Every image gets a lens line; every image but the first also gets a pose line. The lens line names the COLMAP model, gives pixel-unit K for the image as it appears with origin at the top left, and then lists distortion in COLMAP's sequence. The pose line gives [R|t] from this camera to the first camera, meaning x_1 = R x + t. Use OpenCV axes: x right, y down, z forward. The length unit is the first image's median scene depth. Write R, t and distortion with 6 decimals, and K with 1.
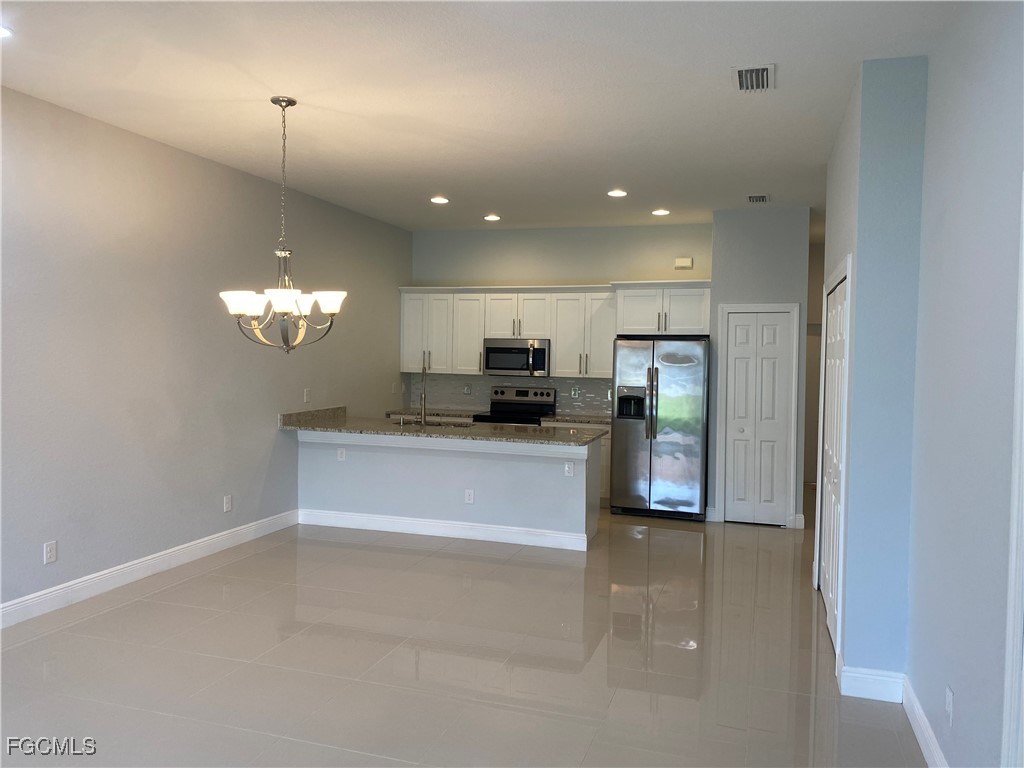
lens RADIAL K [[774.1, 0, 513.4], [0, 774.1, 381.8], [0, 0, 1]] dist [0.007736, 0.000683]
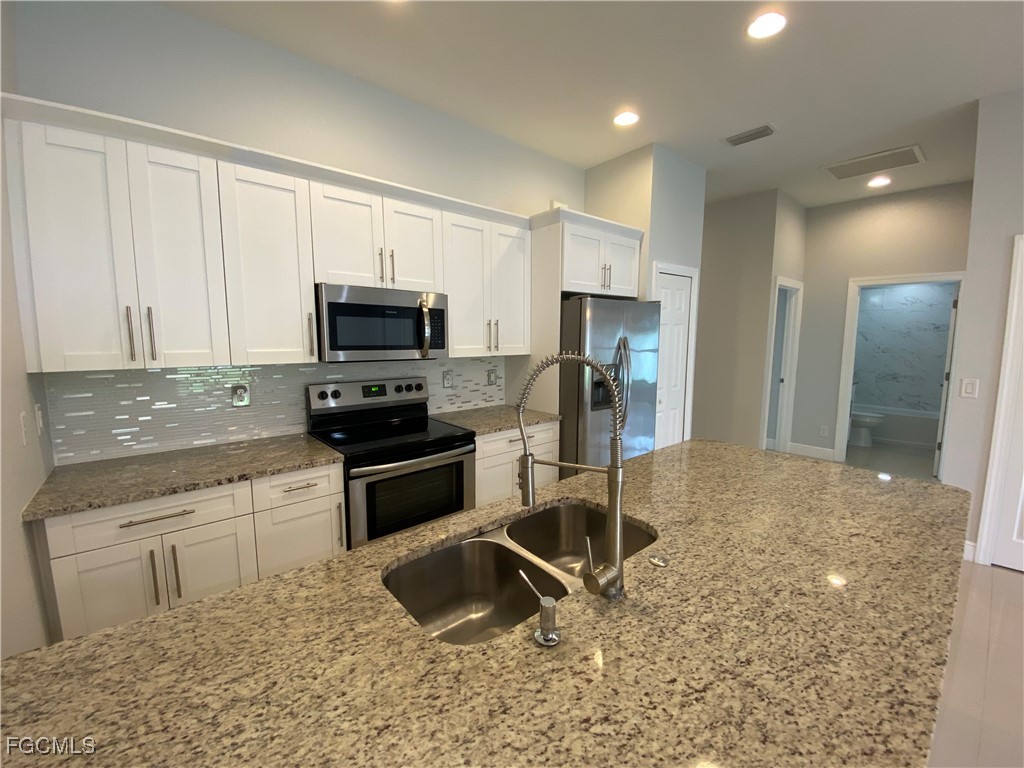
lens RADIAL K [[418.2, 0, 517.7], [0, 418.2, 388.0], [0, 0, 1]] dist [0.001467, -0.003876]
pose [[0.516498, -0.125580, 0.847030, -0.197537], [0.038386, 0.991589, 0.123605, -0.021017], [-0.855428, -0.031328, 0.516974, 0.779763]]
